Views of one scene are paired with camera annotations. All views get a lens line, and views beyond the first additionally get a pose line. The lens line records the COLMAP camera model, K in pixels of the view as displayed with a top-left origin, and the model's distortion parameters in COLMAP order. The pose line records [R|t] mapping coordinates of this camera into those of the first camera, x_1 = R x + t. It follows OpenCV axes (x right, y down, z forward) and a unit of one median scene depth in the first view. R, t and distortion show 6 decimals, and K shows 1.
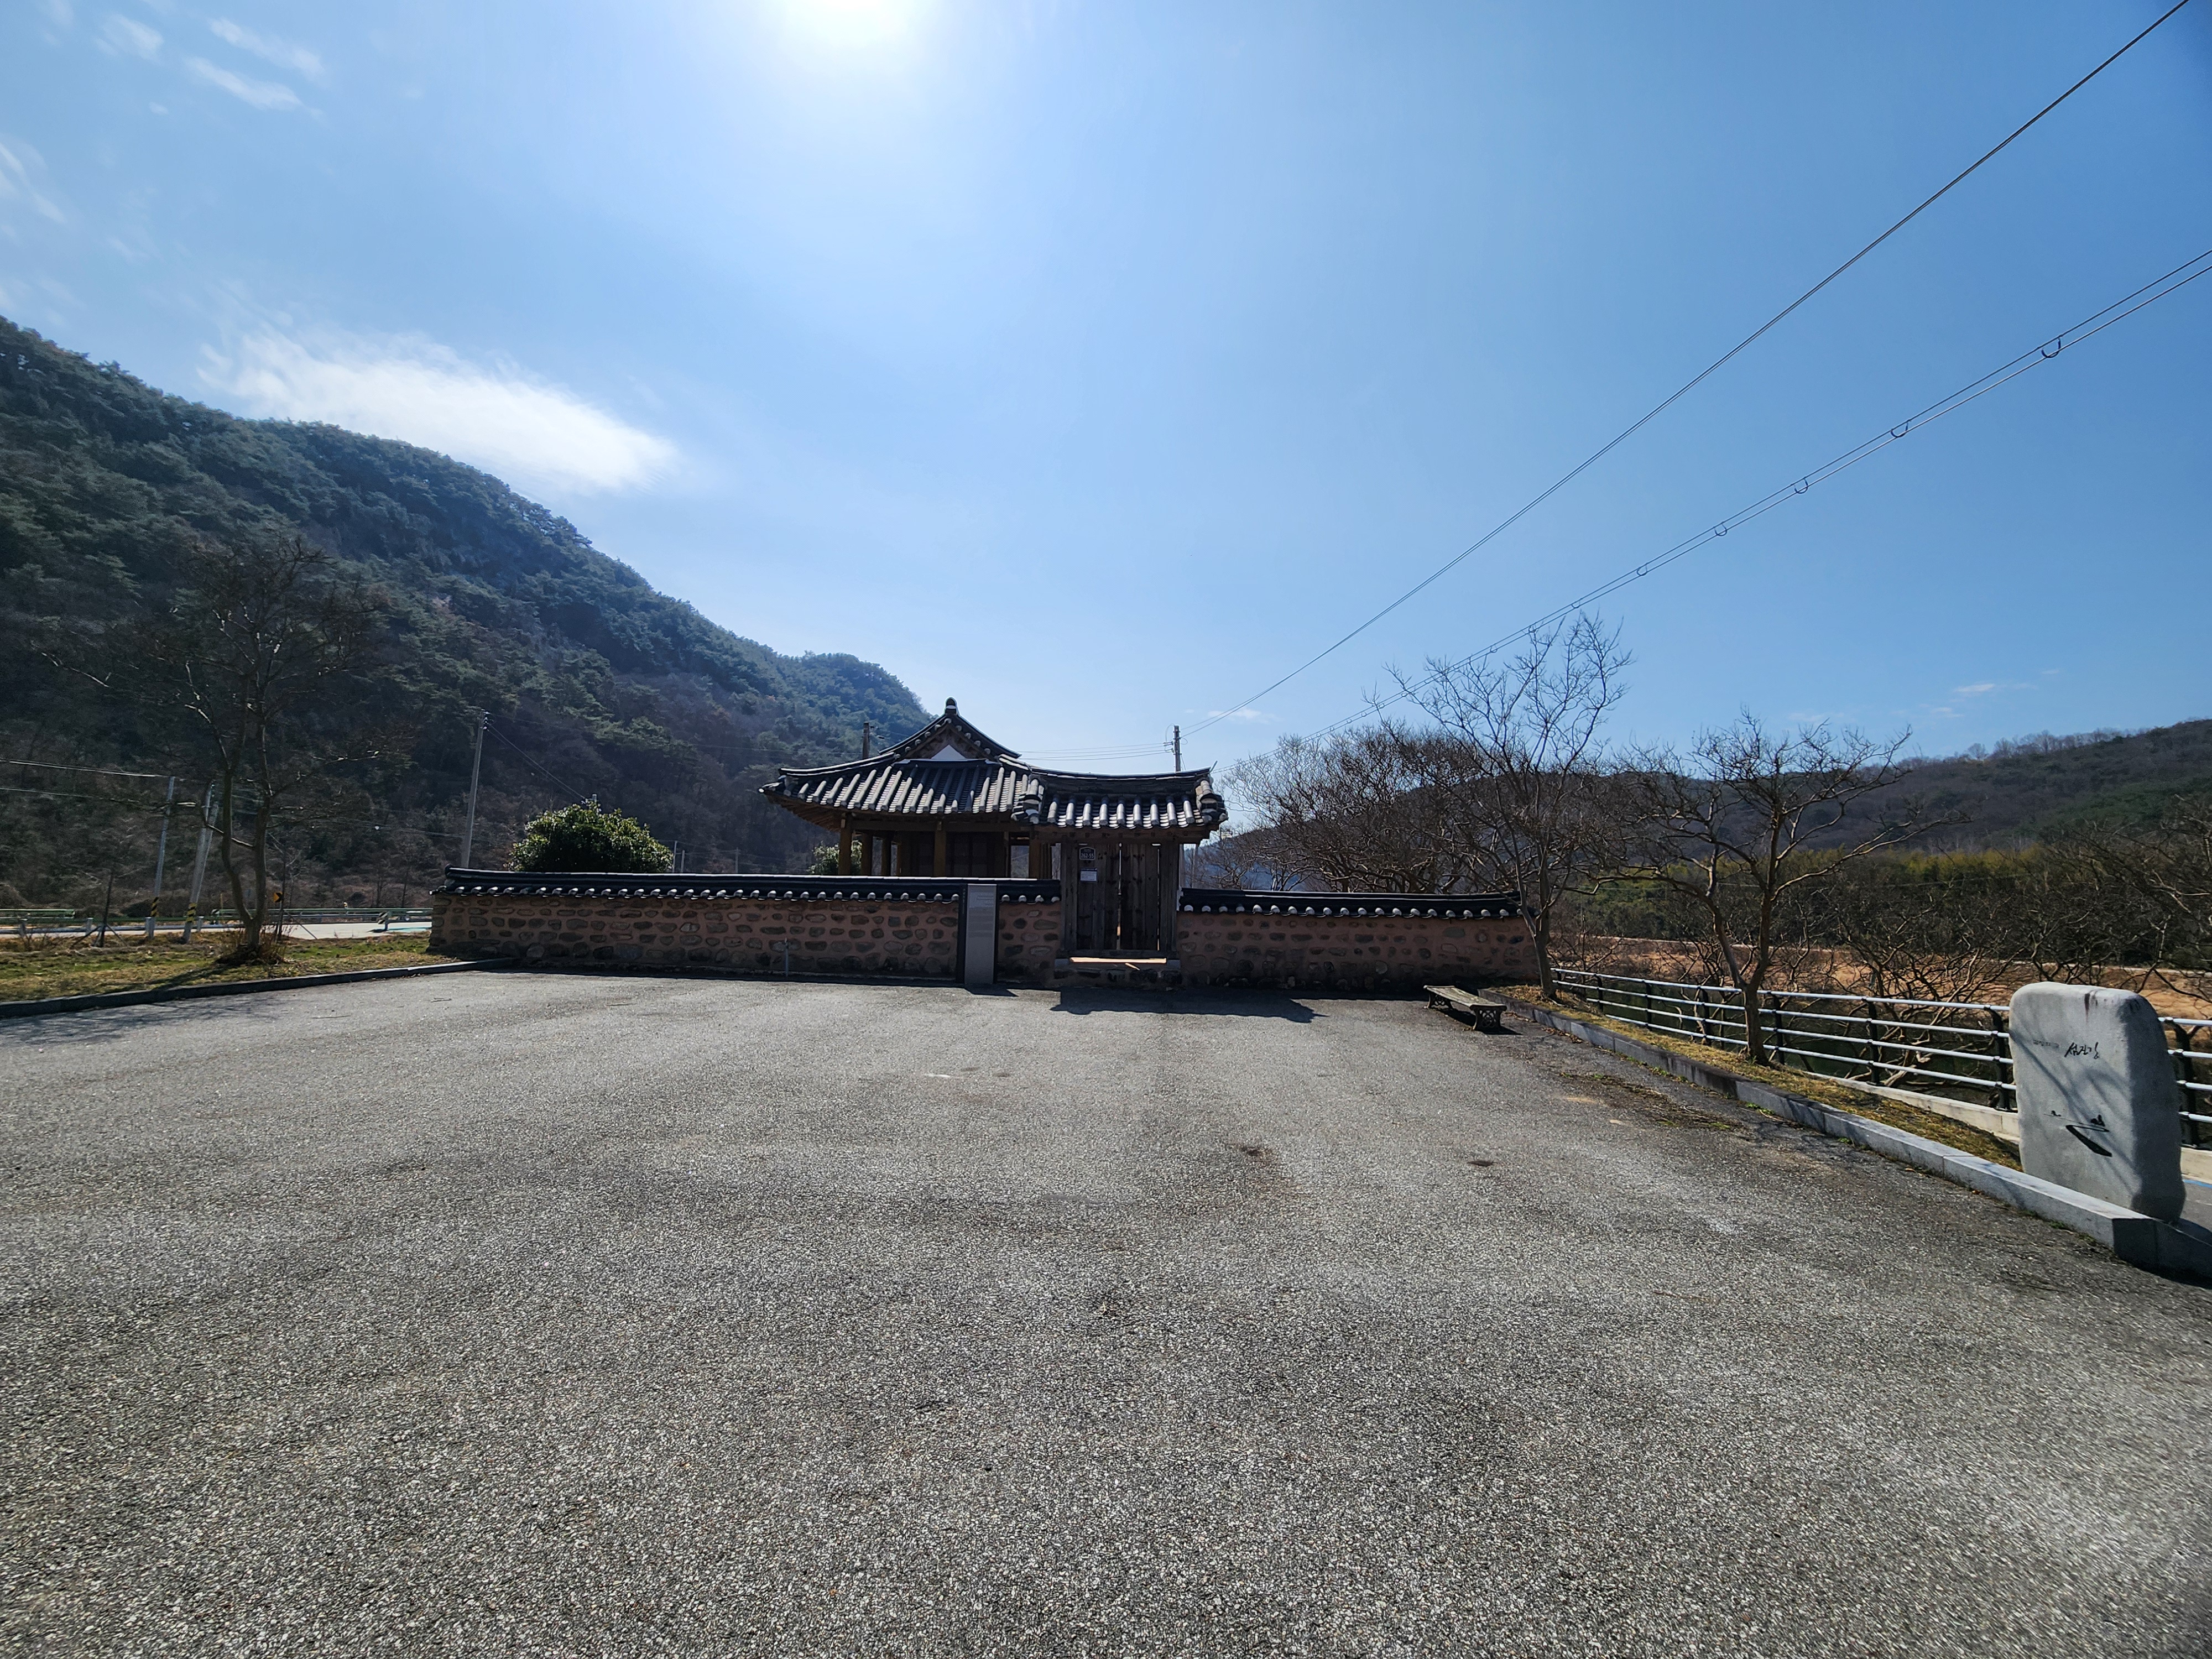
lens RADIAL K [[893.2, 0, 1106.0], [0, 893.2, 829.5], [0, 0, 1]] dist [-0.000796, -0.002970]
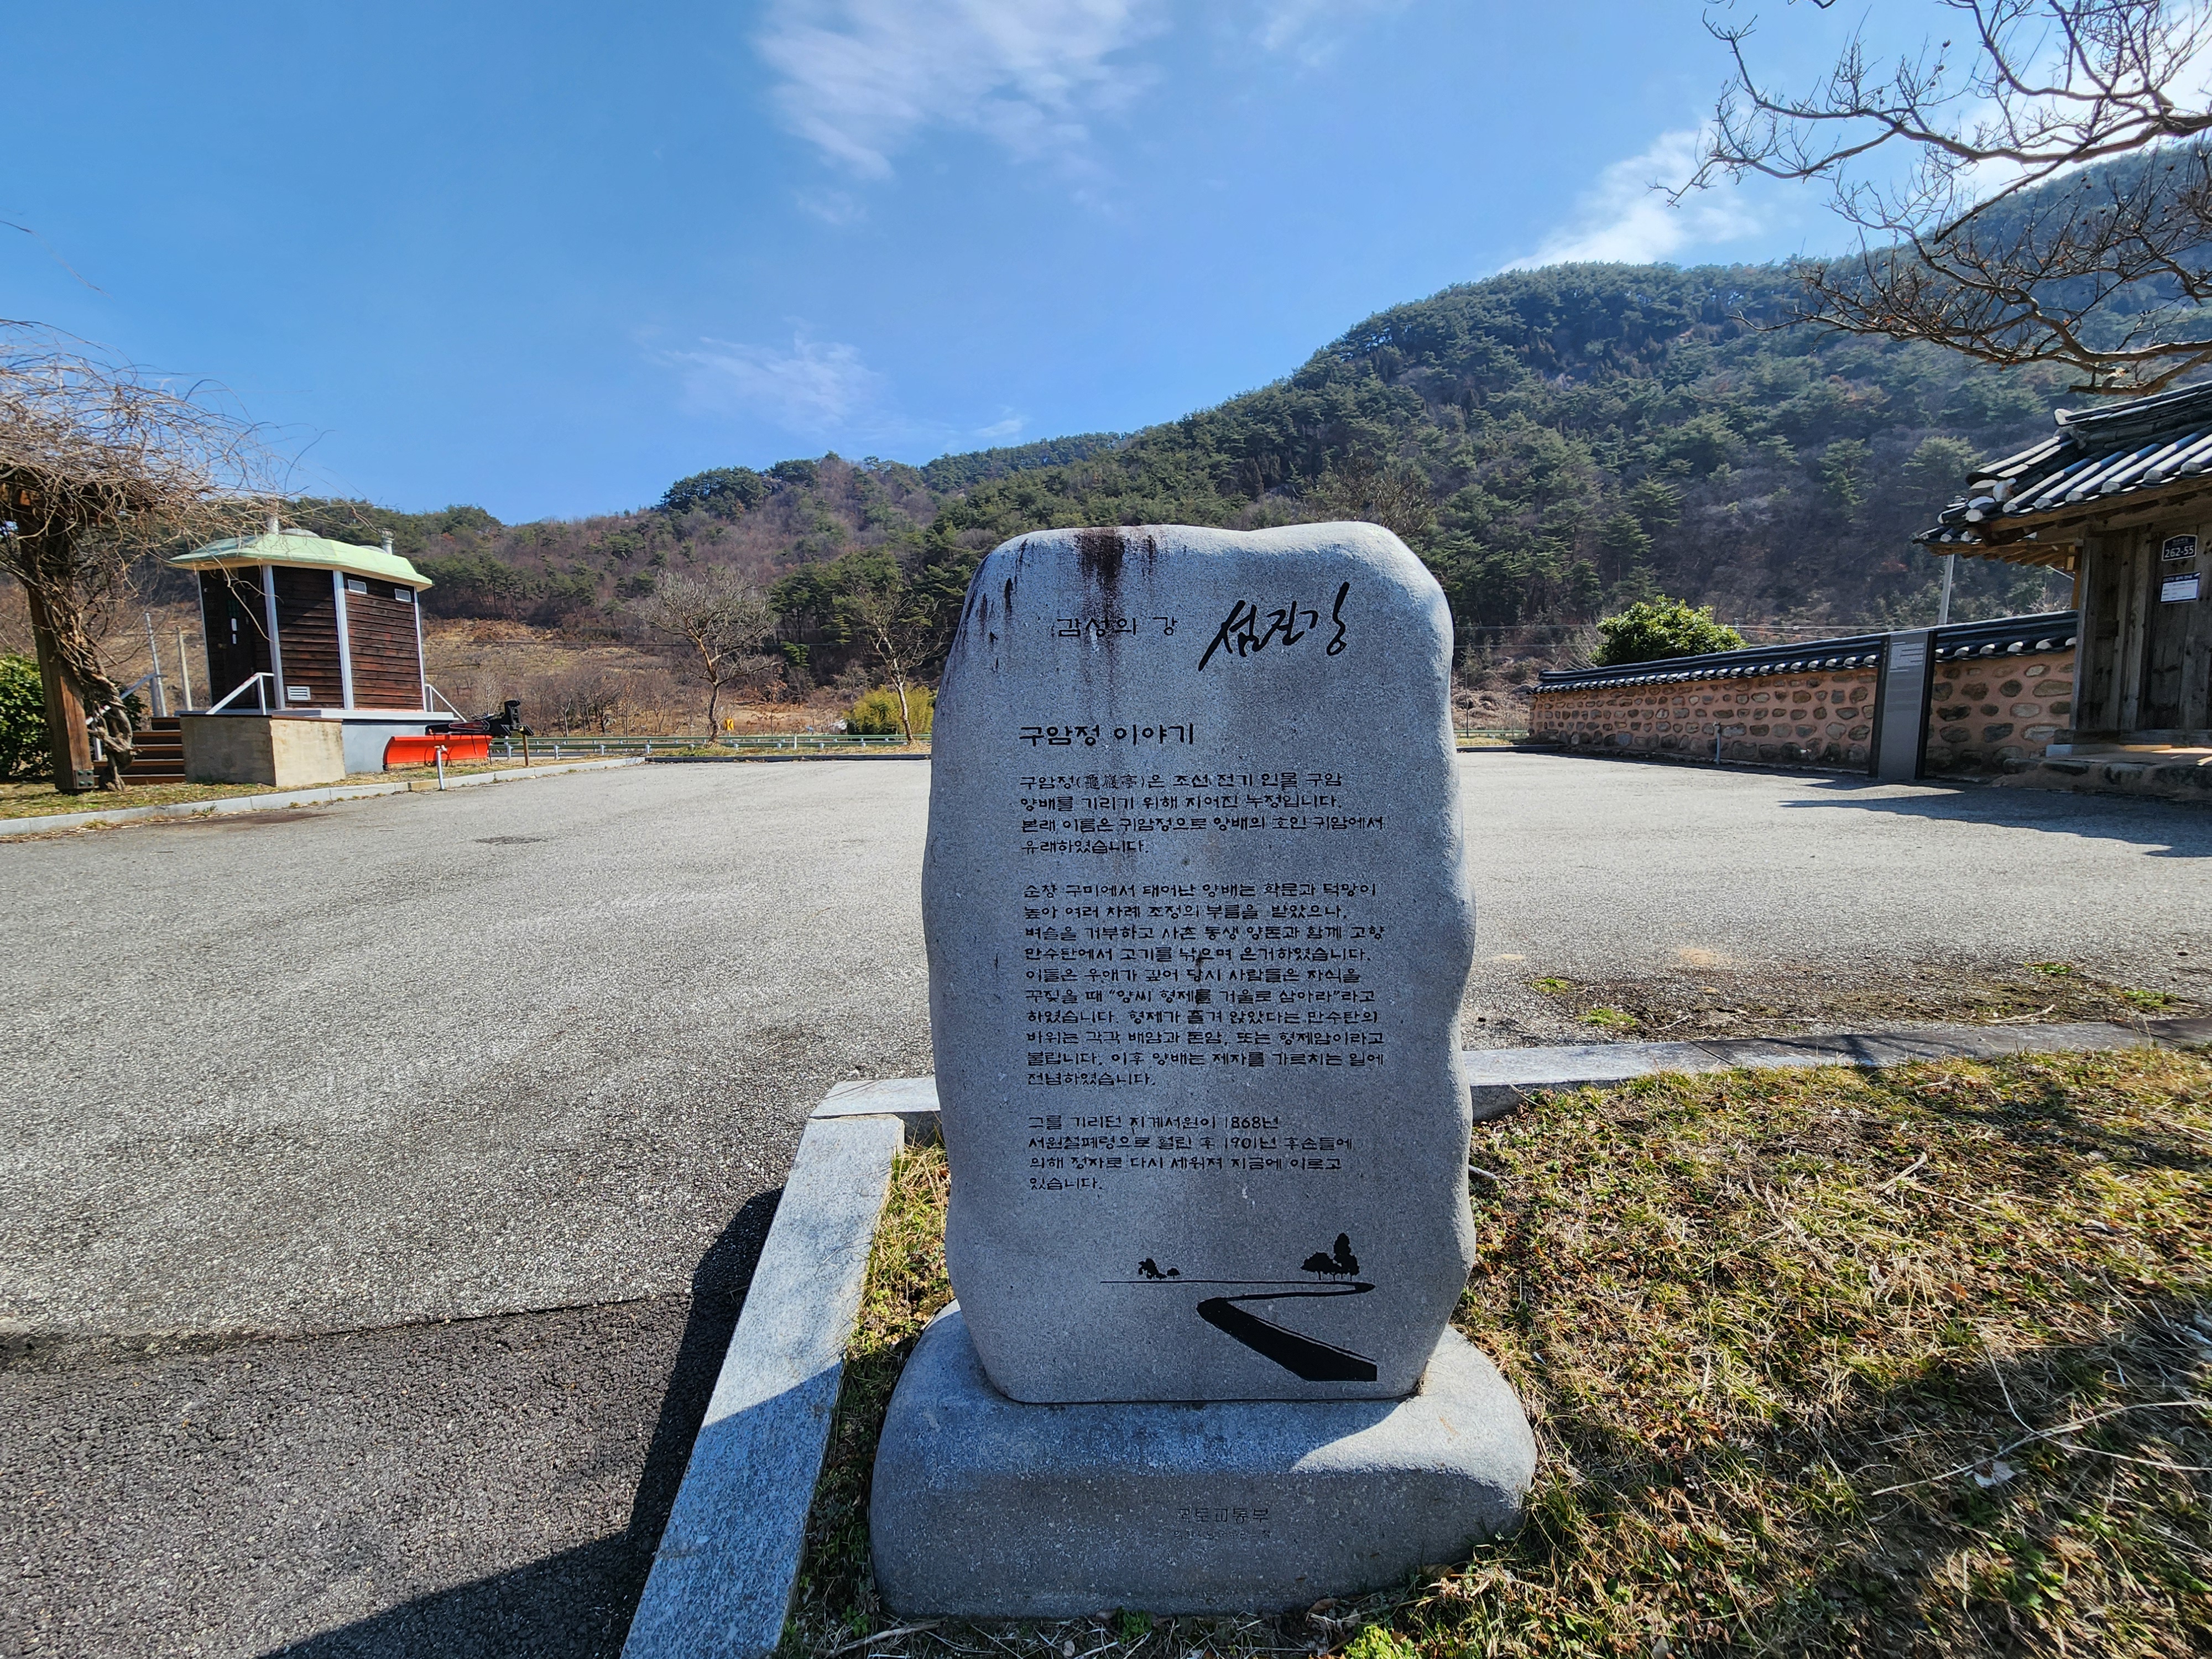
lens RADIAL K [[893.2, 0, 1106.0], [0, 893.2, 829.5], [0, 0, 1]] dist [-0.000796, -0.002970]
pose [[0.030366, 0.093682, -0.995139, 0.505236], [0.092152, 0.991096, 0.096113, 0.085097], [0.995282, -0.094622, 0.021463, 0.356409]]
